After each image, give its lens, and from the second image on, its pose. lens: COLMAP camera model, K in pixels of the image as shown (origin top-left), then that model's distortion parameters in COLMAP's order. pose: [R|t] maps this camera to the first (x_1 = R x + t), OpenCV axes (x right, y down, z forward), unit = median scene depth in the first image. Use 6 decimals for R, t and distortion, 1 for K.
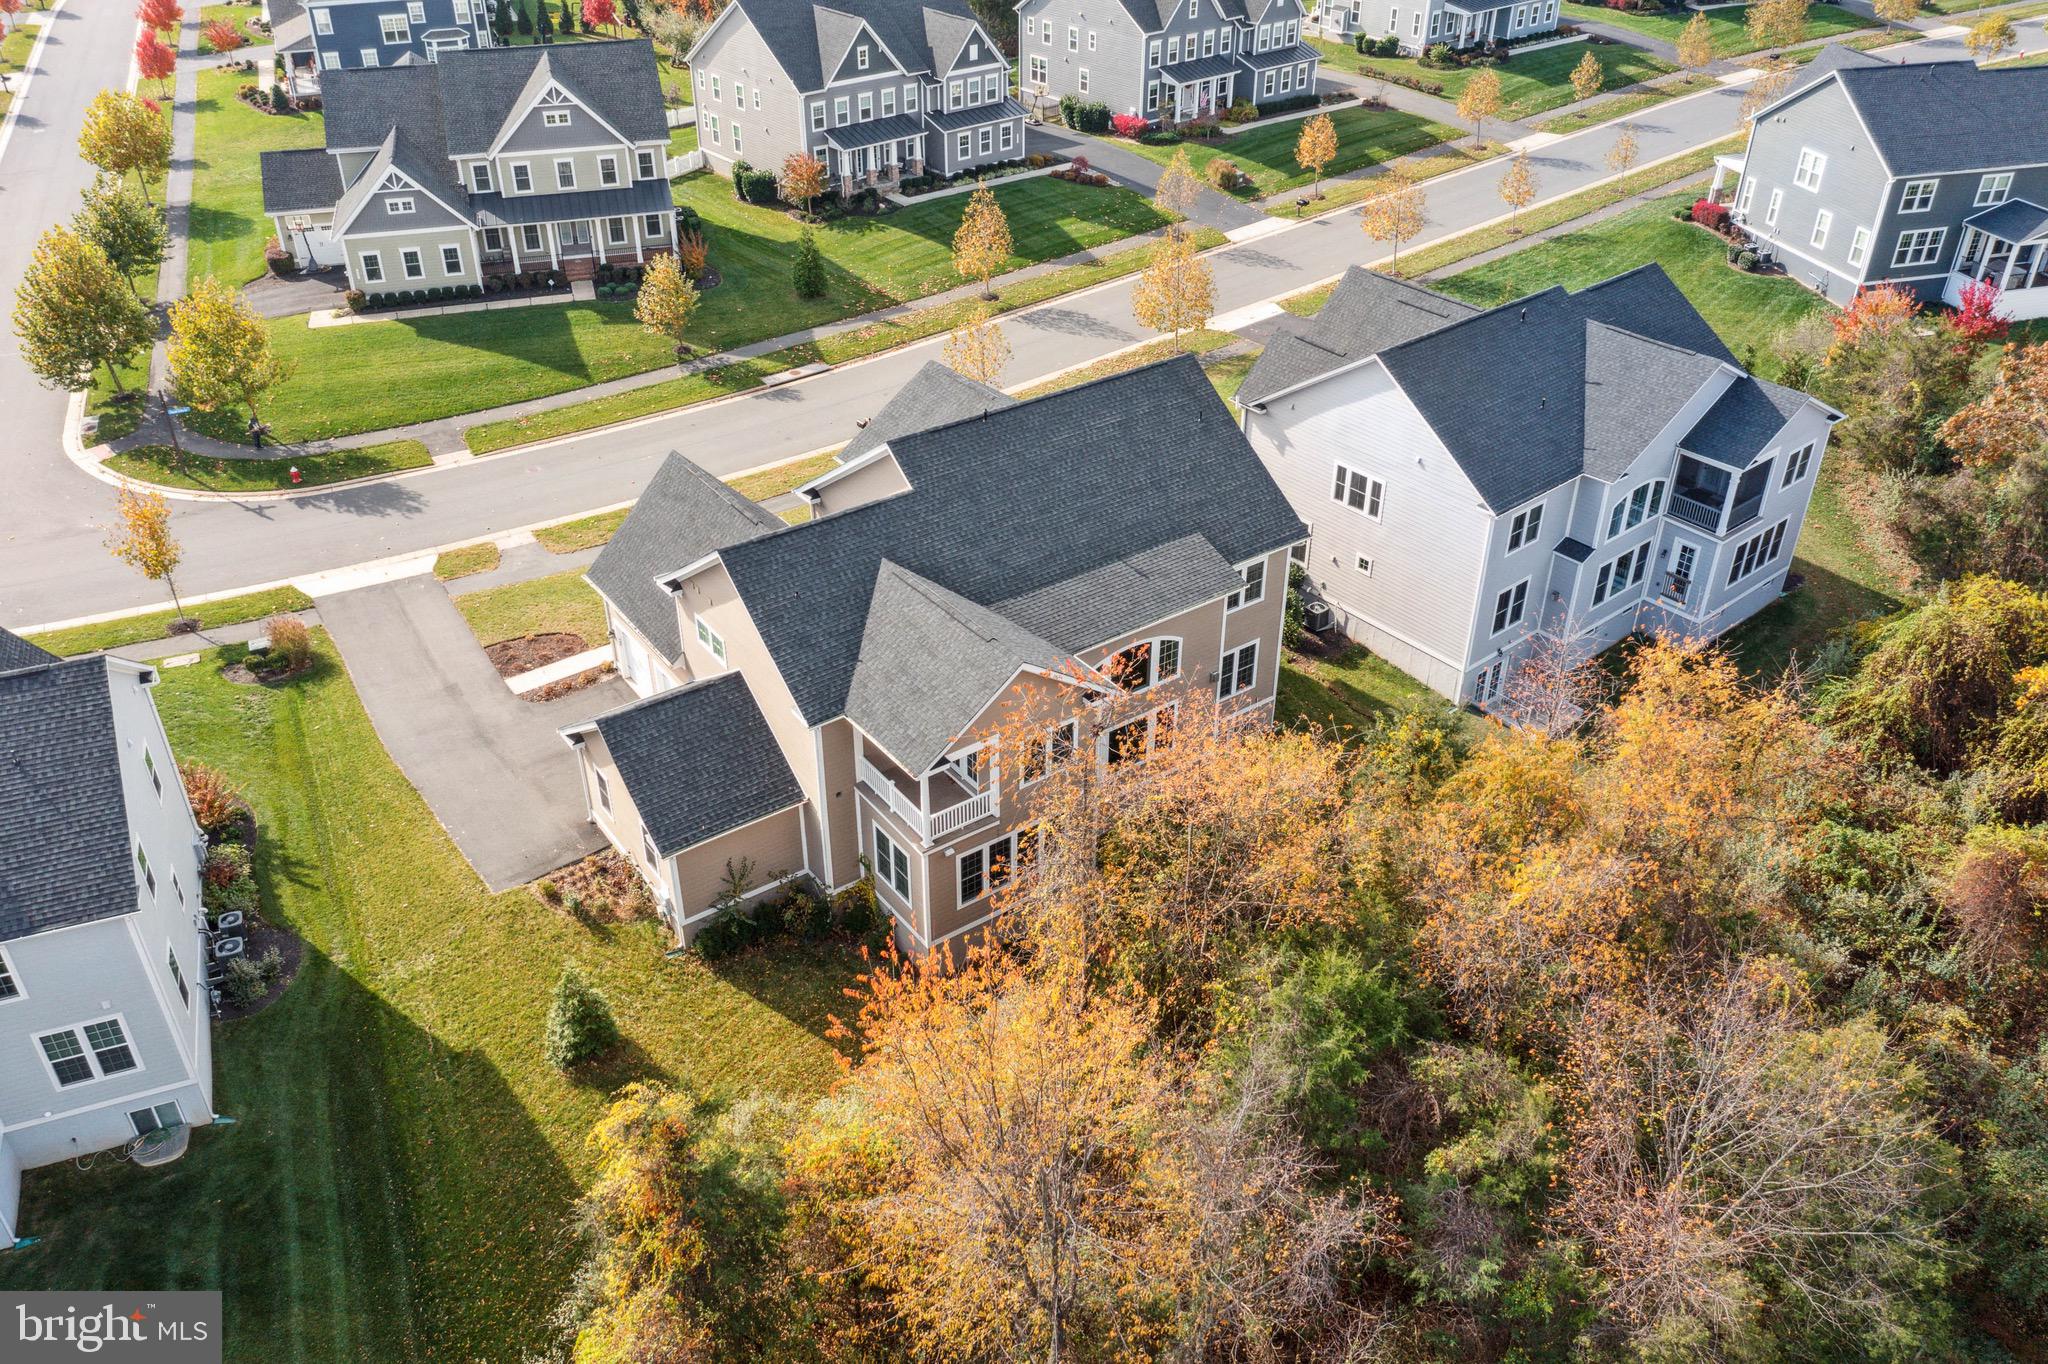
lens RADIAL K [[1614.7, 0, 1026.4], [0, 1614.7, 683.1], [0, 0, 1]] dist [-0.006827, 0.007277]
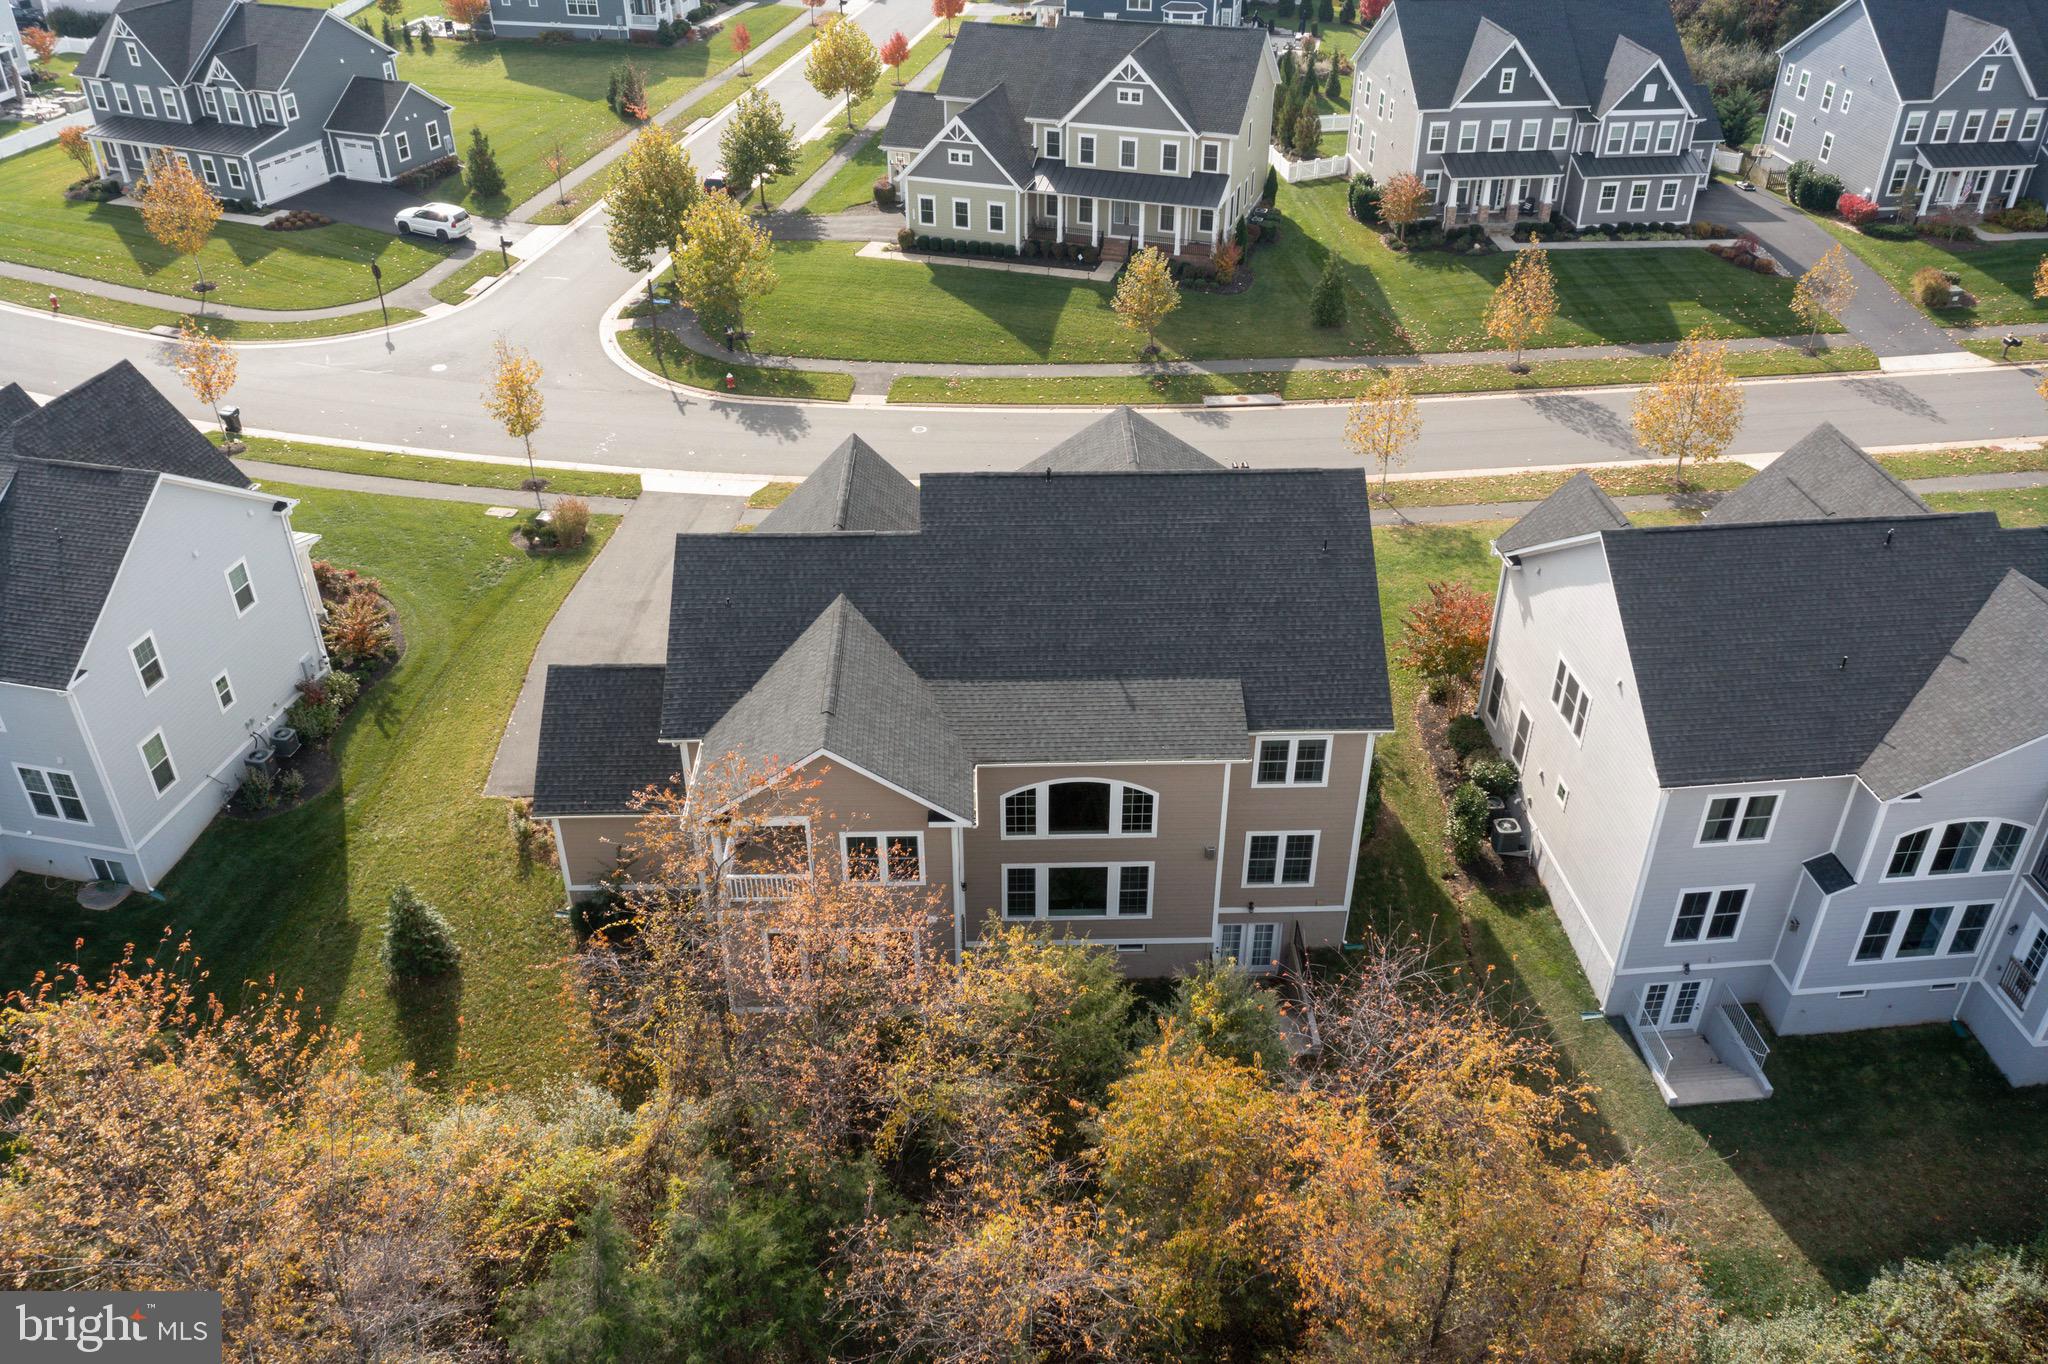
lens RADIAL K [[1614.7, 0, 1026.4], [0, 1614.7, 683.1], [0, 0, 1]] dist [-0.006827, 0.007277]
pose [[0.822372, 0.310666, -0.476645, 0.233415], [-0.309892, 0.947170, 0.082676, -0.071823], [0.477149, 0.079717, 0.875200, 0.135028]]
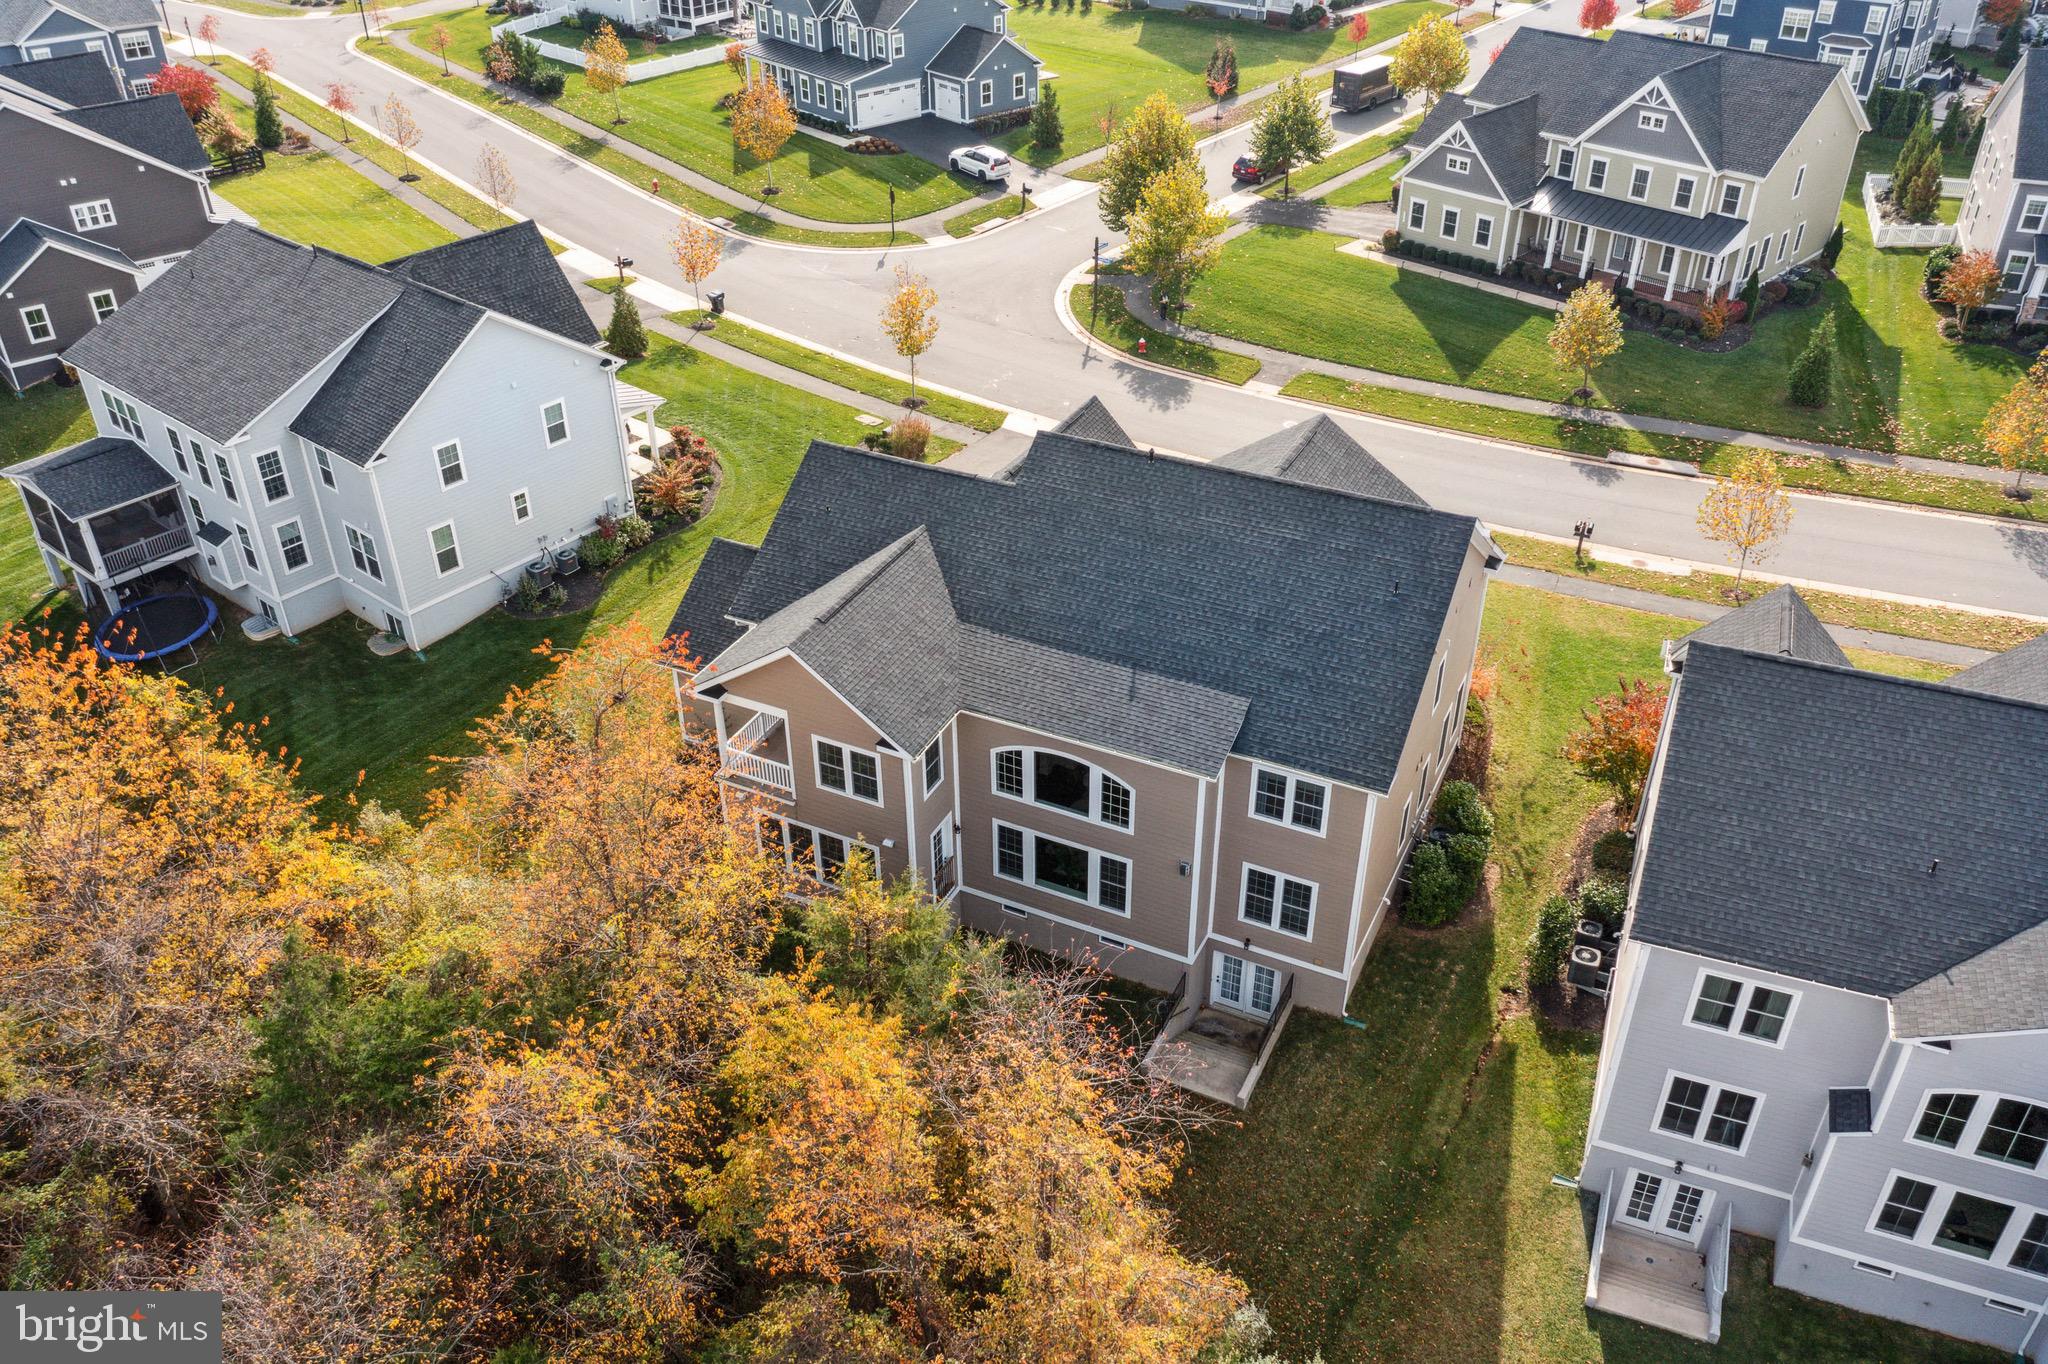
lens RADIAL K [[1614.7, 0, 1026.4], [0, 1614.7, 683.1], [0, 0, 1]] dist [-0.006827, 0.007277]
pose [[0.466922, 0.482707, -0.740930, 0.359098], [-0.480907, 0.841749, 0.245330, -0.136507], [0.742100, 0.241768, 0.625168, 0.248627]]
